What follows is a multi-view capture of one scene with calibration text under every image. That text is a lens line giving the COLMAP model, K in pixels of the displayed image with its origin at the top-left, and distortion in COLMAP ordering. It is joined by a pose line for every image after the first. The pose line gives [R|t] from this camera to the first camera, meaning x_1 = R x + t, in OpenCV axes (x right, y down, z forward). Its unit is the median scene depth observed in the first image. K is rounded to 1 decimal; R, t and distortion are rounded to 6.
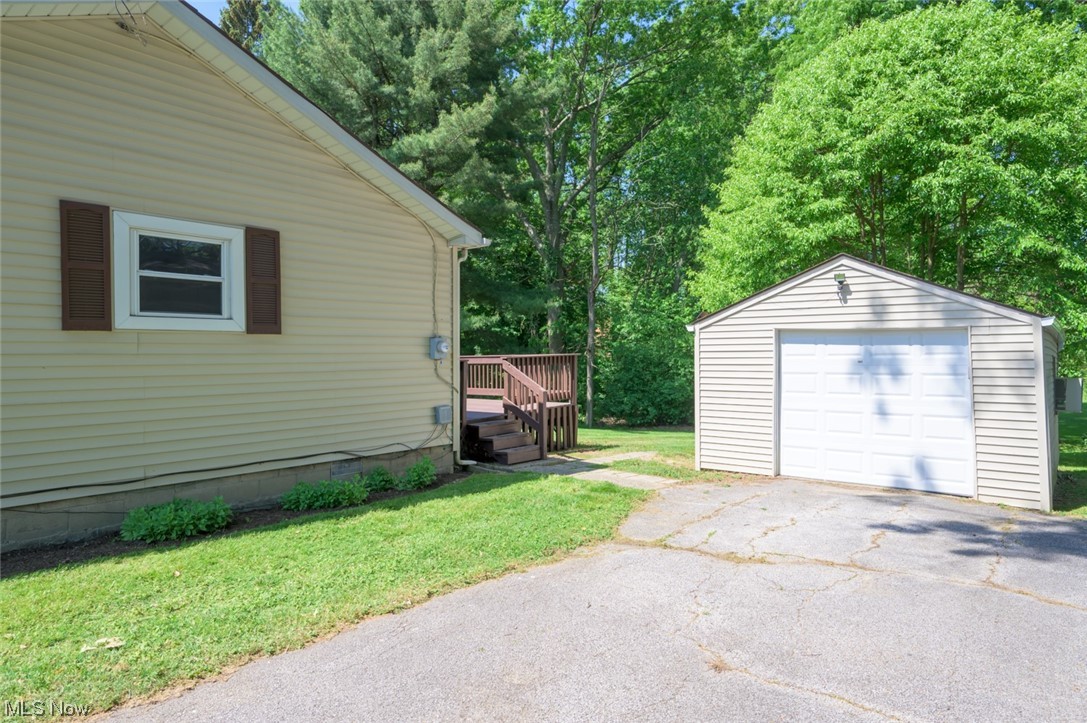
lens RADIAL K [[645.3, 0, 540.6], [0, 645.3, 356.8], [0, 0, 1]] dist [-0.004436, 0.004924]
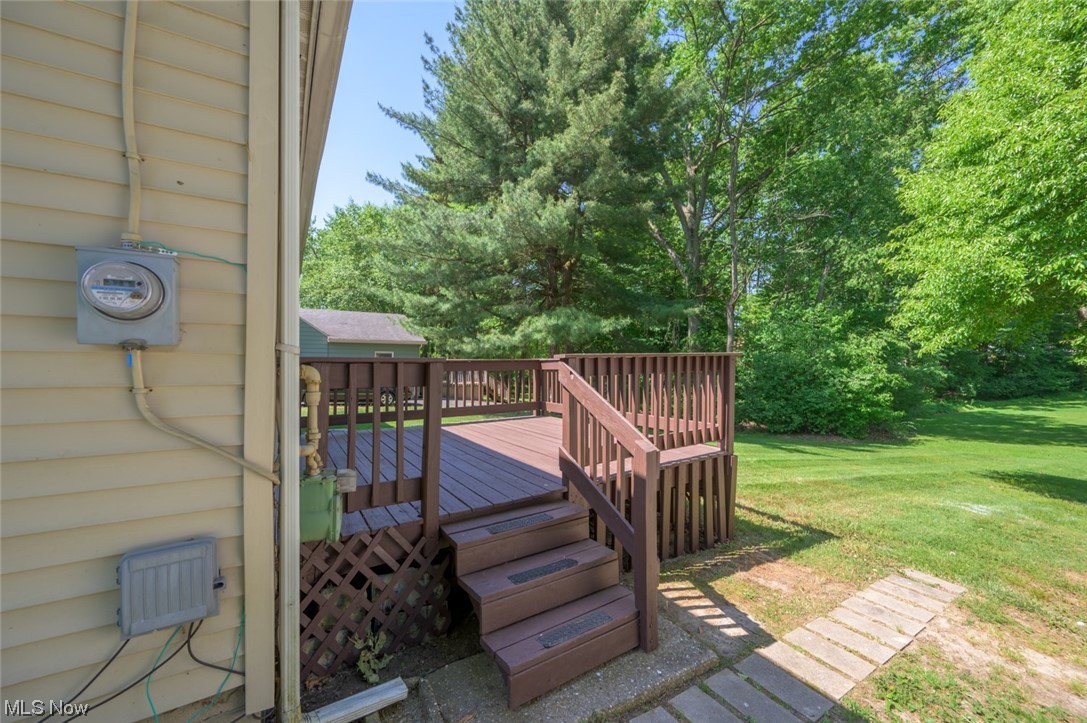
lens RADIAL K [[432.2, 0, 548.0], [0, 432.2, 360.4], [0, 0, 1]] dist [0.000995, -0.000334]
pose [[0.953165, 0.005954, -0.302392, 0.009483], [-0.009294, 0.999911, -0.009608, 0.002962], [0.302308, 0.011969, 0.953135, 0.312004]]
